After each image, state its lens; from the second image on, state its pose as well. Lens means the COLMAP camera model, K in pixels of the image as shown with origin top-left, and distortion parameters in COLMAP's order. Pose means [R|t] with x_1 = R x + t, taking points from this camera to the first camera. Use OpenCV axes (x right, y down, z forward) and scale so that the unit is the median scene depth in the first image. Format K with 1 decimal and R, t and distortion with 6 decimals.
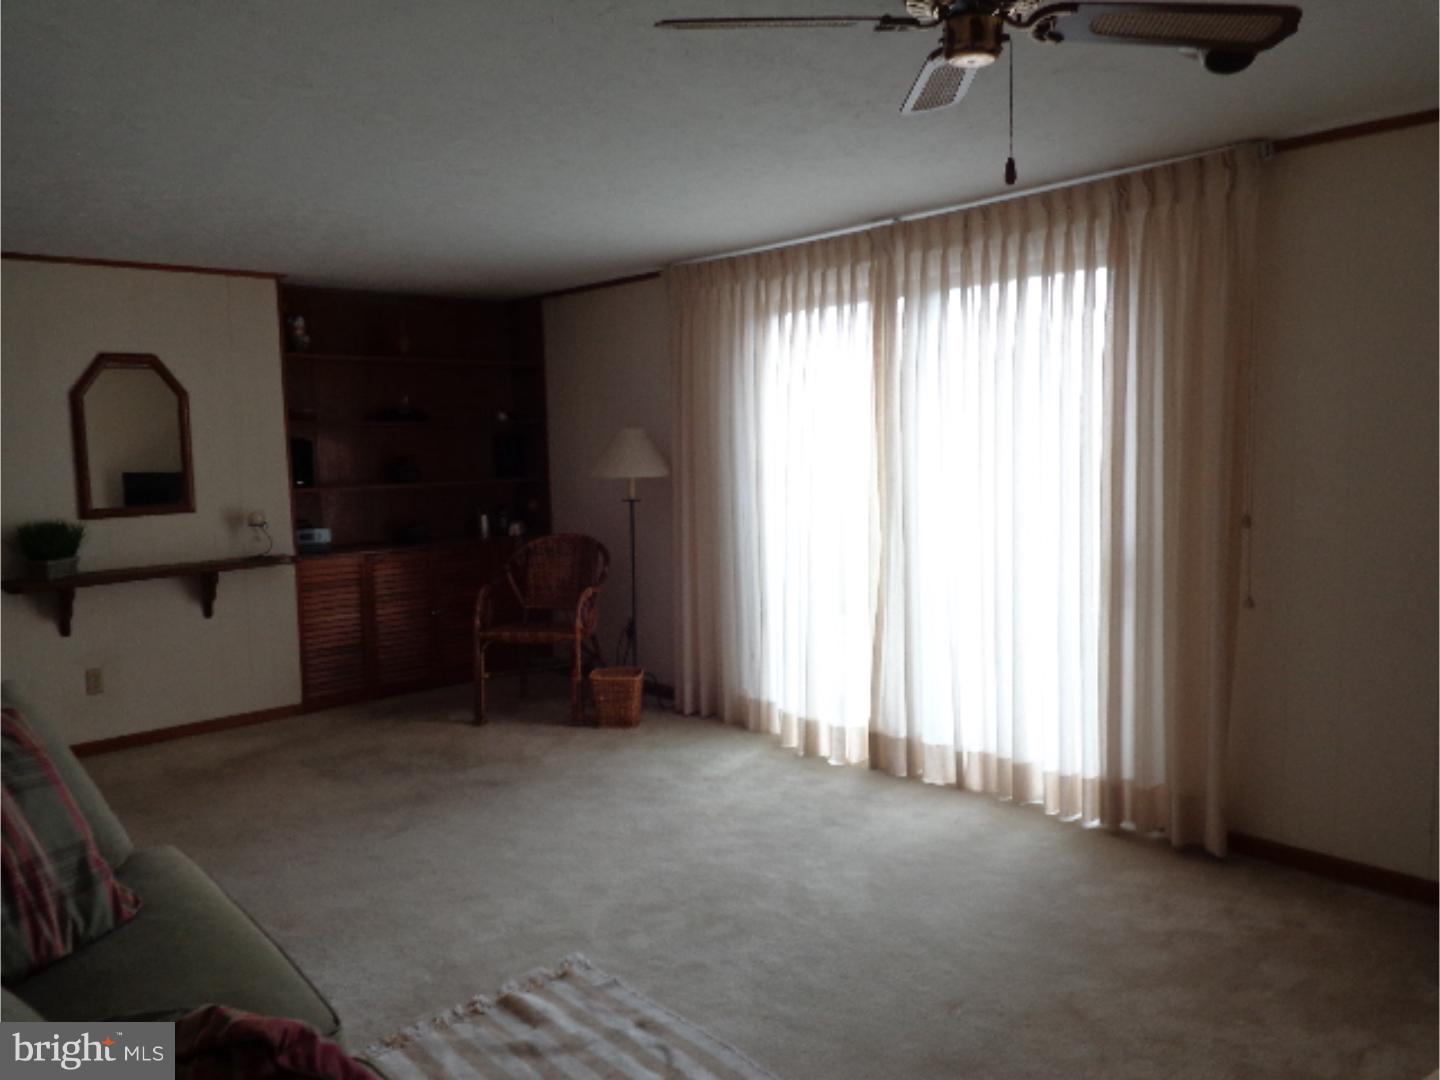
lens RADIAL K [[1052.9, 0, 719.0], [0, 1052.9, 541.0], [0, 0, 1]] dist [-0.004838, -0.001287]
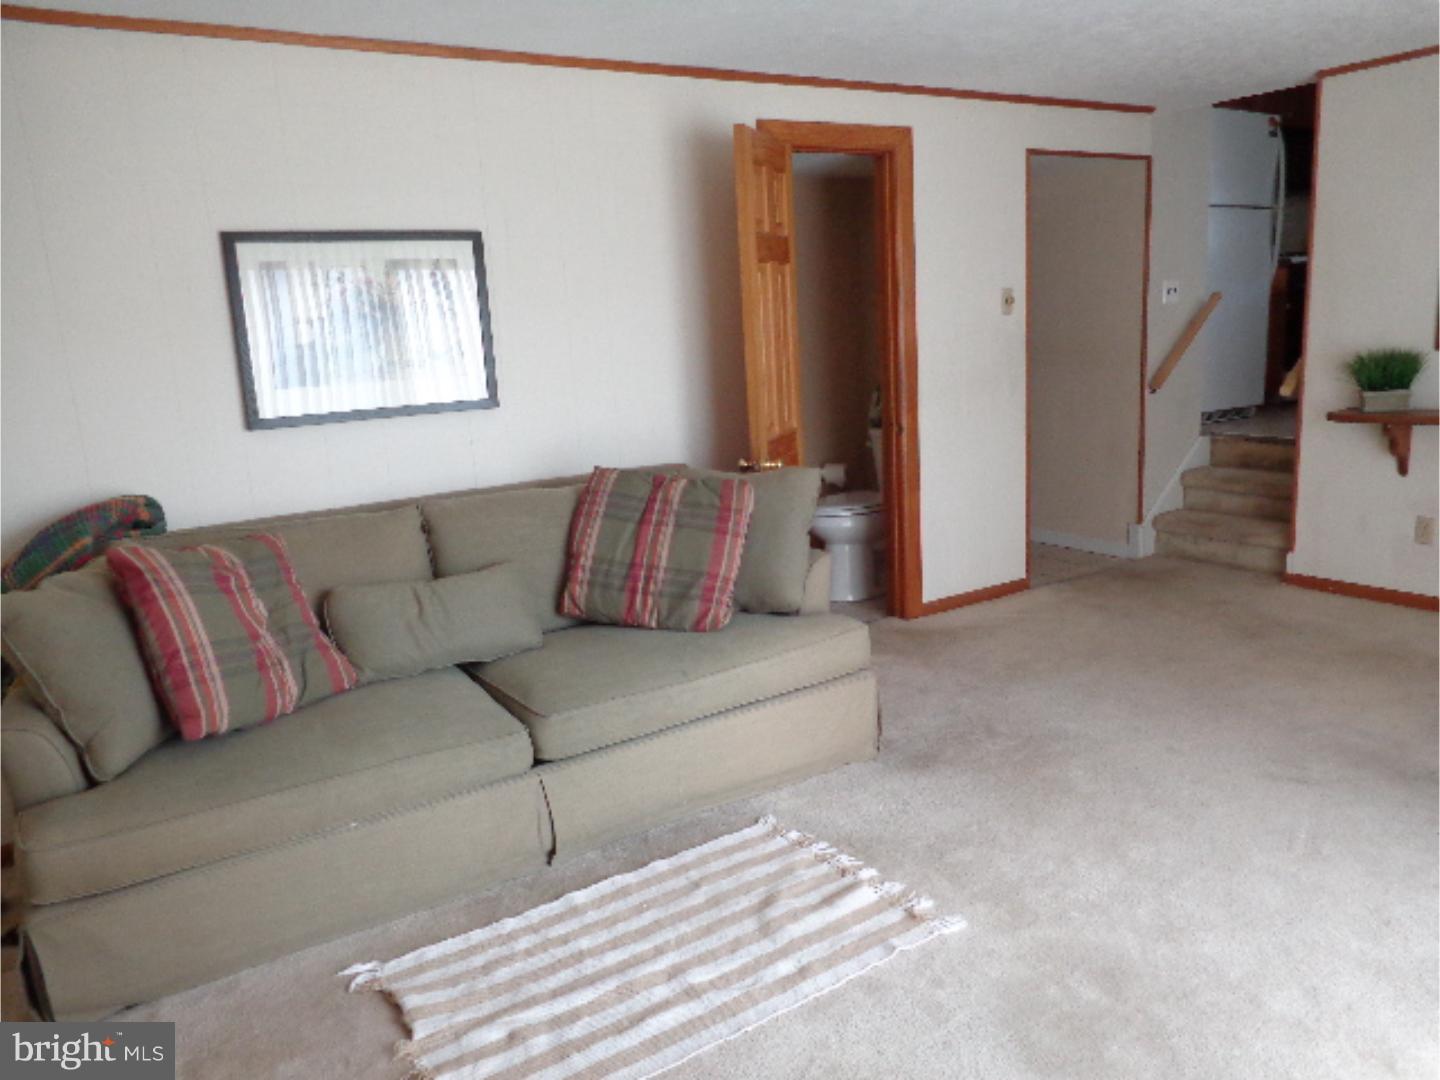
lens RADIAL K [[1052.9, 0, 719.5], [0, 1052.9, 539.0], [0, 0, 1]] dist [-0.004838, -0.001287]
pose [[-0.171483, 0.218099, -0.960743, 0.615308], [-0.025287, 0.973892, 0.225598, -0.076786], [0.984863, 0.062981, -0.161491, 0.922317]]
